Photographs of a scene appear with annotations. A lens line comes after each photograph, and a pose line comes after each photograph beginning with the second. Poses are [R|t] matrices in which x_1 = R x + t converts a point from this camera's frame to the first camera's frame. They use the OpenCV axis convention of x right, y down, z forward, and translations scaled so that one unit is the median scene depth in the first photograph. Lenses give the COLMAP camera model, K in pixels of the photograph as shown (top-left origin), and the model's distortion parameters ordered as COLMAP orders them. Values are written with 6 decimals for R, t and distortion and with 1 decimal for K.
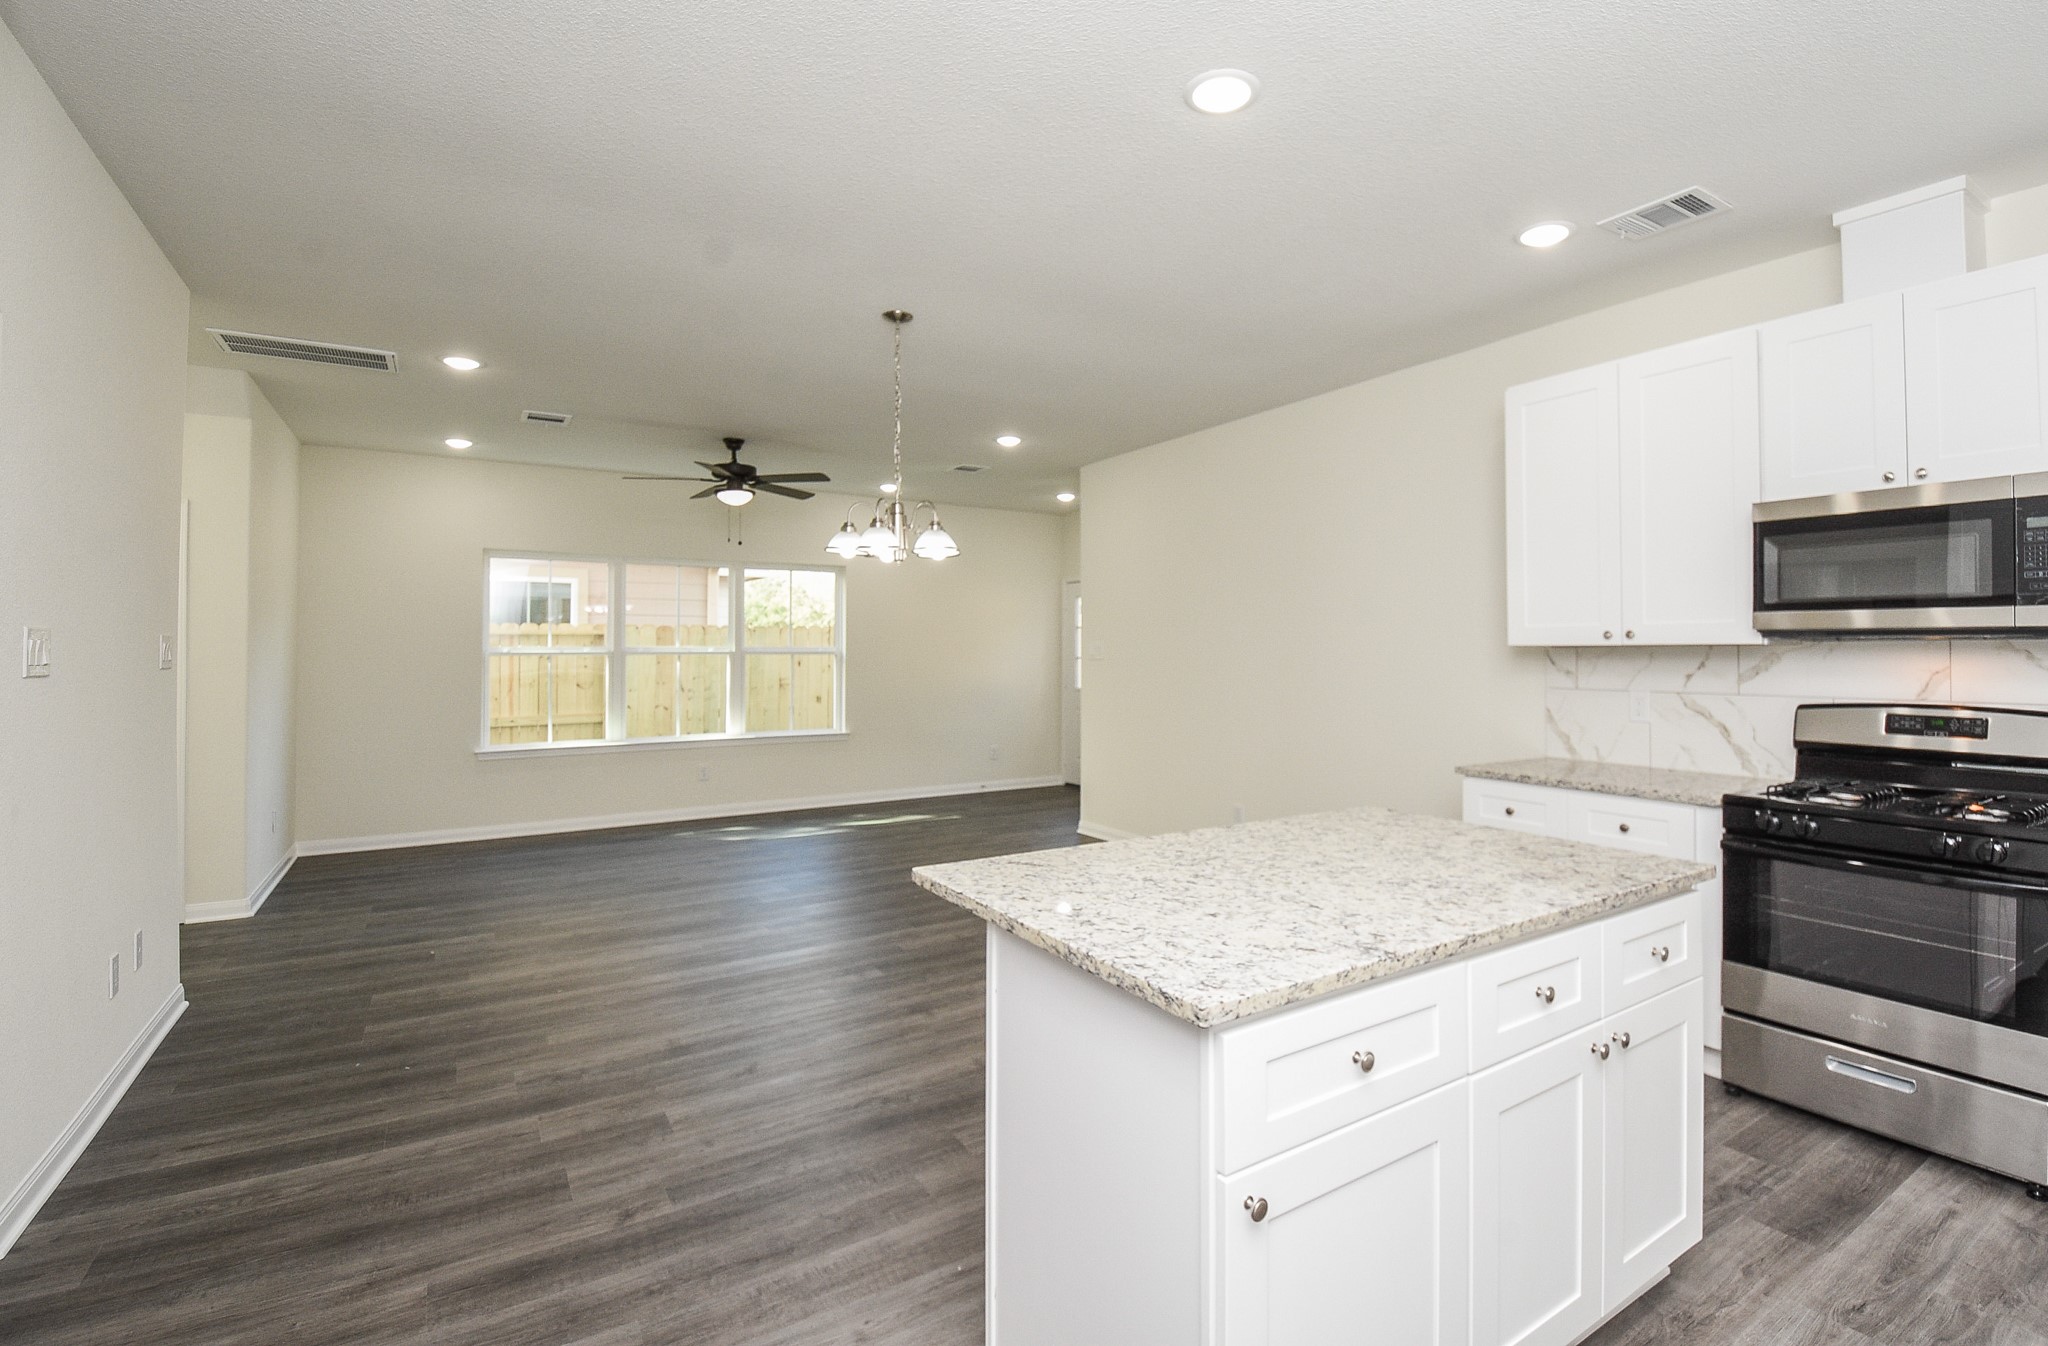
lens RADIAL K [[934.3, 0, 1085.3], [0, 934.3, 637.4], [0, 0, 1]] dist [0.011257, -0.022485]
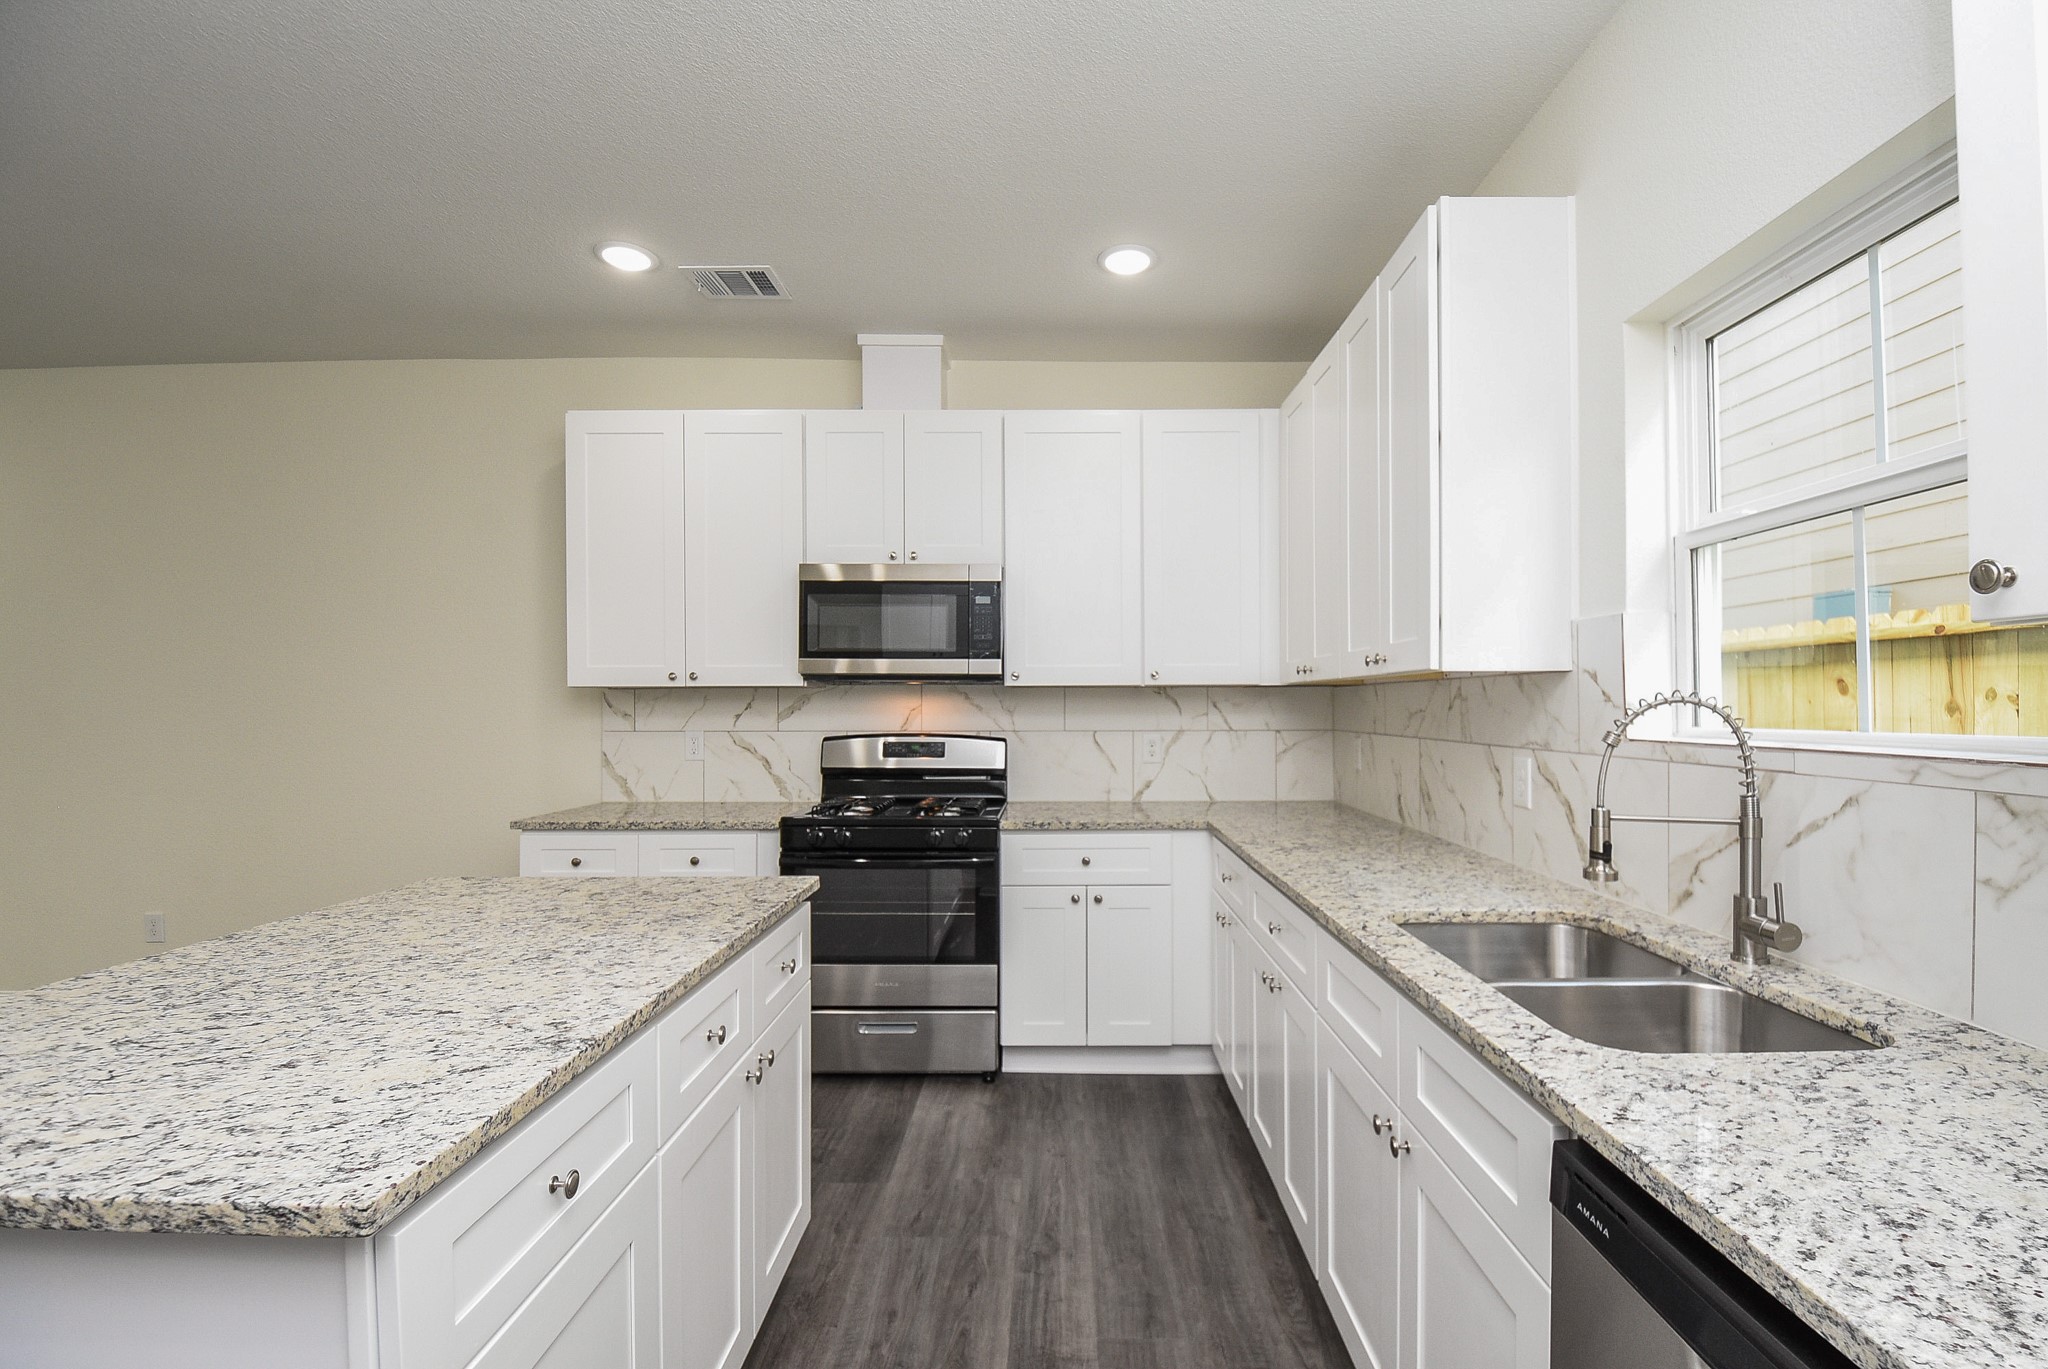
lens RADIAL K [[917.0, 0, 1057.5], [0, 917.0, 701.9], [0, 0, 1]] dist [0.011634, -0.019018]
pose [[0.554745, 0.000357, 0.832021, -0.051976], [-0.010882, 0.999917, 0.006826, 0.015536], [-0.831950, -0.012840, 0.554703, 0.101469]]
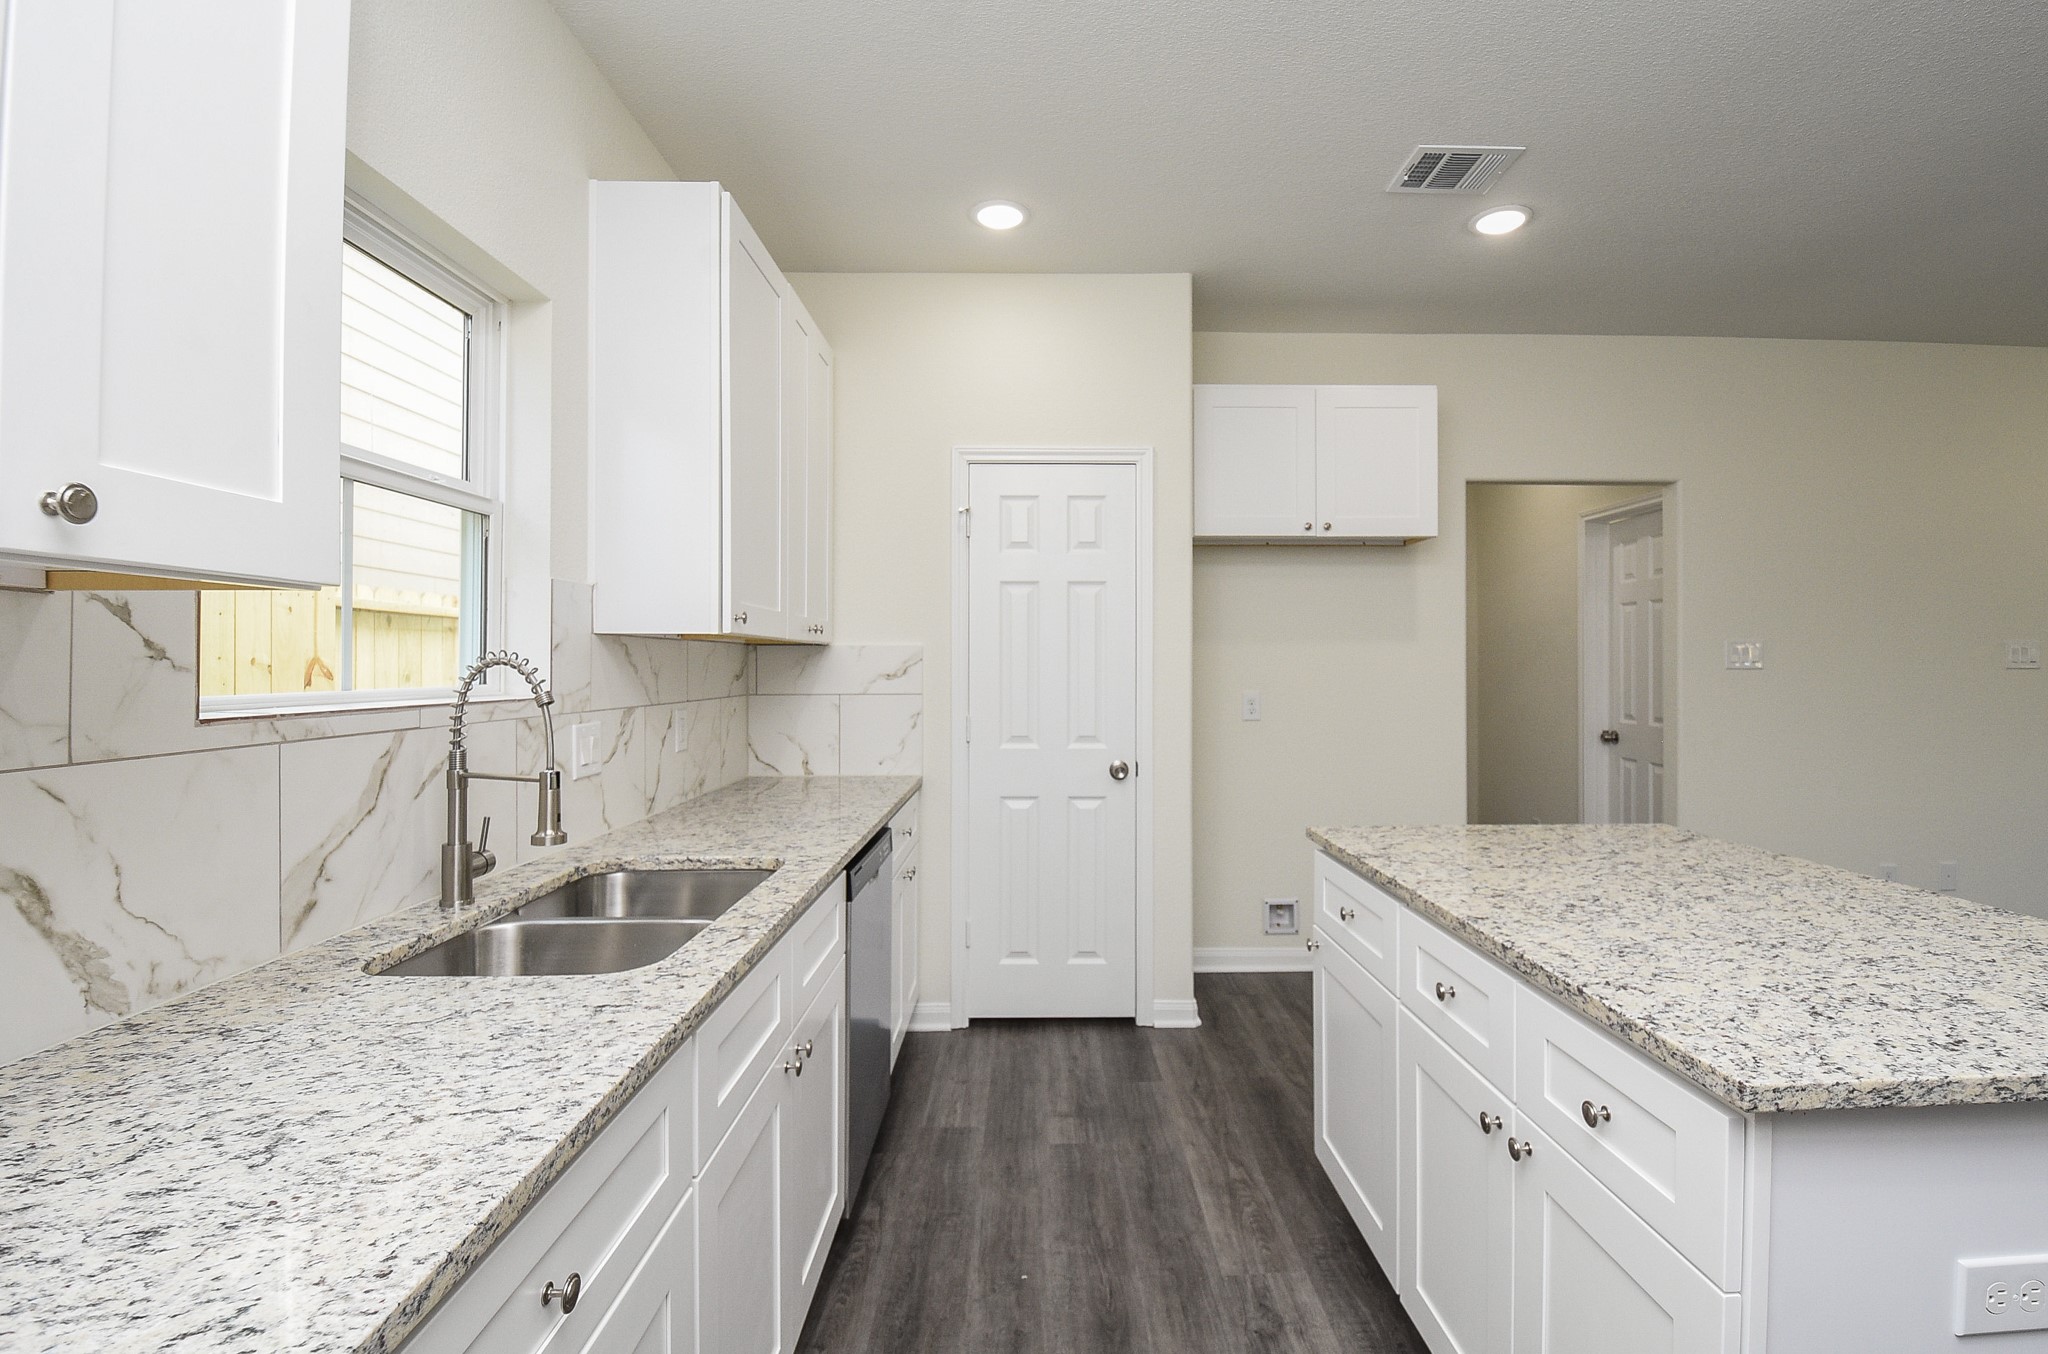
lens RADIAL K [[946.2, 0, 1065.6], [0, 946.2, 658.4], [0, 0, 1]] dist [0.014566, -0.020989]
pose [[-0.524393, -0.007272, -0.851445, 0.811074], [0.012537, 0.999789, -0.016260, 0.025563], [0.851384, -0.019201, -0.524192, 0.628281]]
